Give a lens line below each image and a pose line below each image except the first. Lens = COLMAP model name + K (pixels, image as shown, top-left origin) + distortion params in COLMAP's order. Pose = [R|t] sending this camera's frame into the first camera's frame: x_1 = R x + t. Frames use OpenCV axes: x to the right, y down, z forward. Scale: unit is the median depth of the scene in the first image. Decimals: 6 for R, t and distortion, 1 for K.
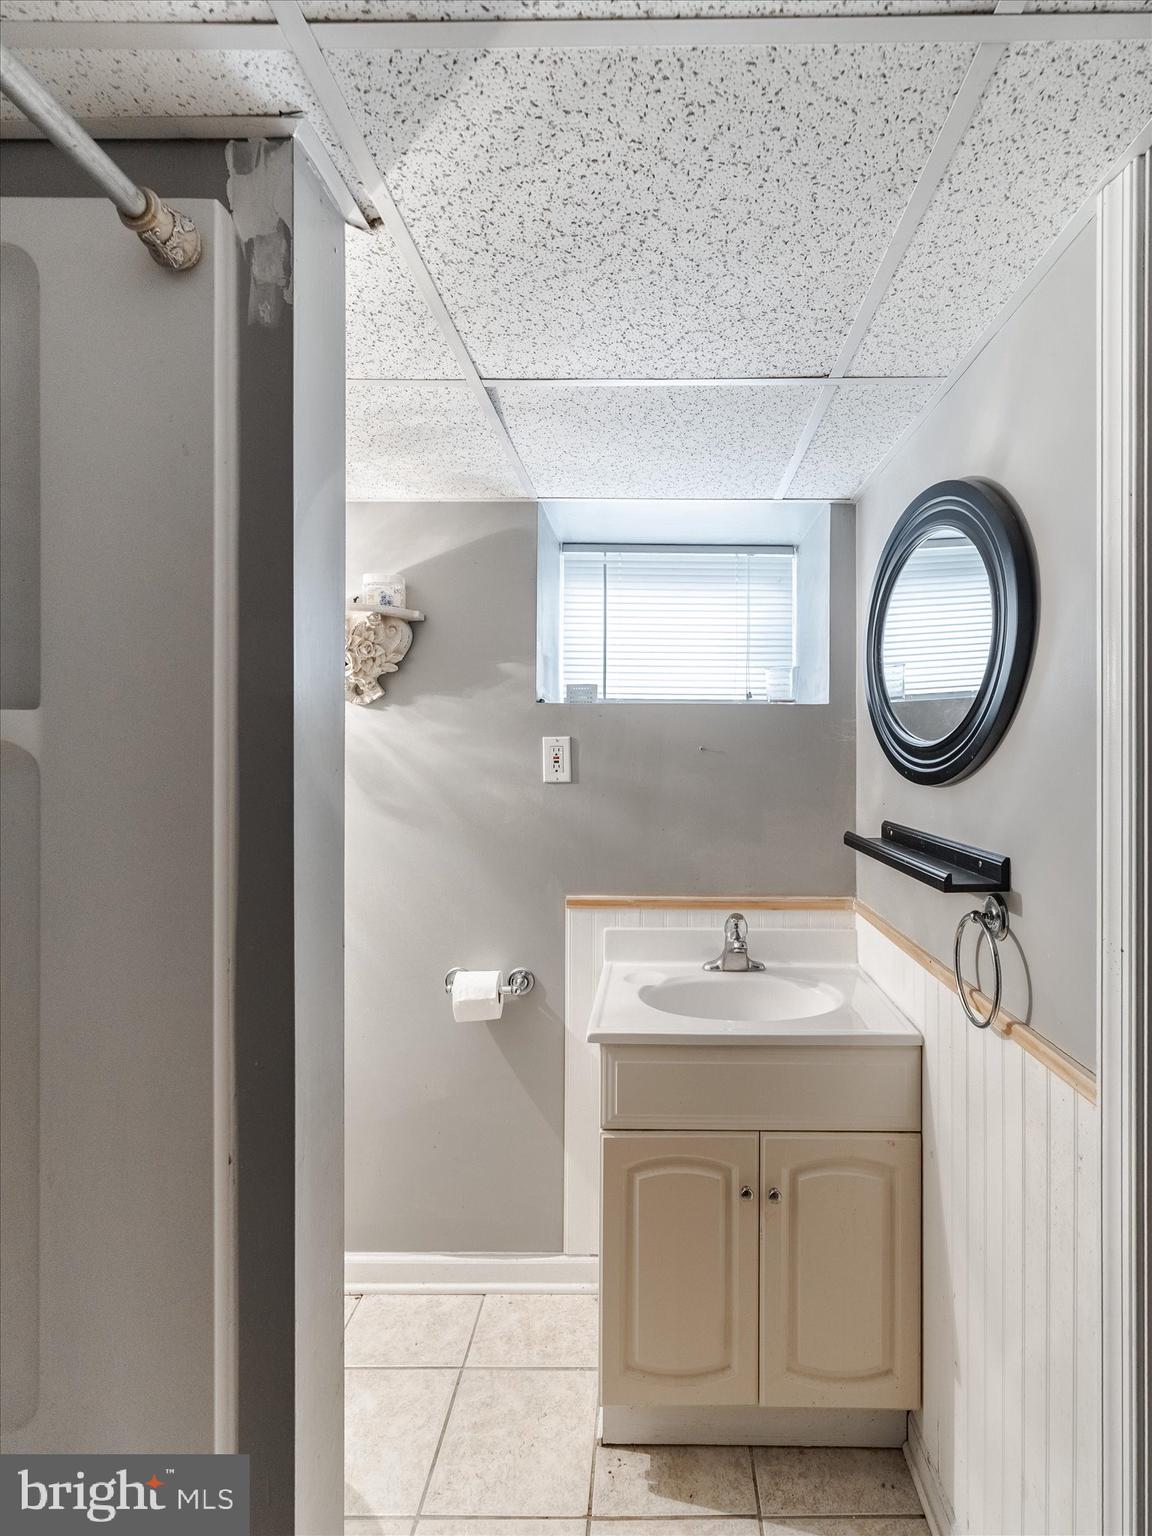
lens RADIAL K [[766.7, 0, 576.2], [0, 766.7, 746.4], [0, 0, 1]] dist [-0.001266, 0.001257]
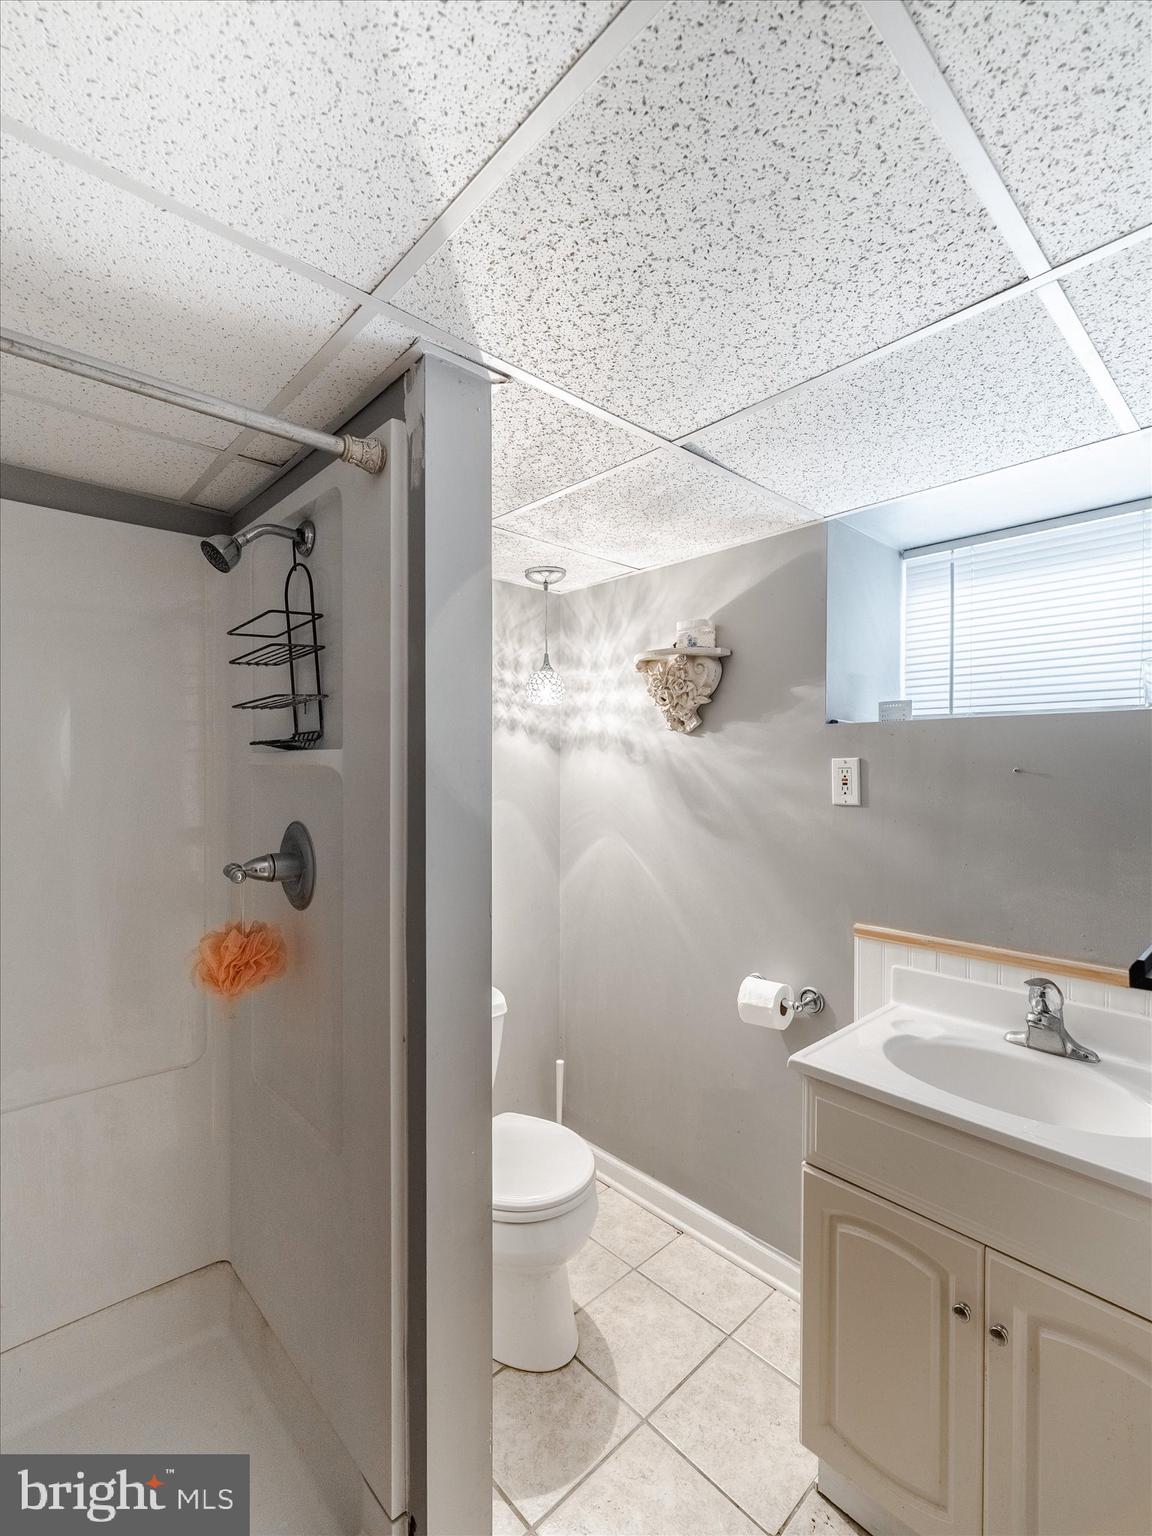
lens RADIAL K [[695.5, 0, 576.0], [0, 695.5, 768.0], [0, 0, 1]] dist [-0.002298, 0.001283]
pose [[0.674700, -0.002340, -0.738089, 0.517906], [0.003151, 0.999995, -0.000290, -0.000968], [0.738086, -0.002130, 0.674704, 0.202291]]
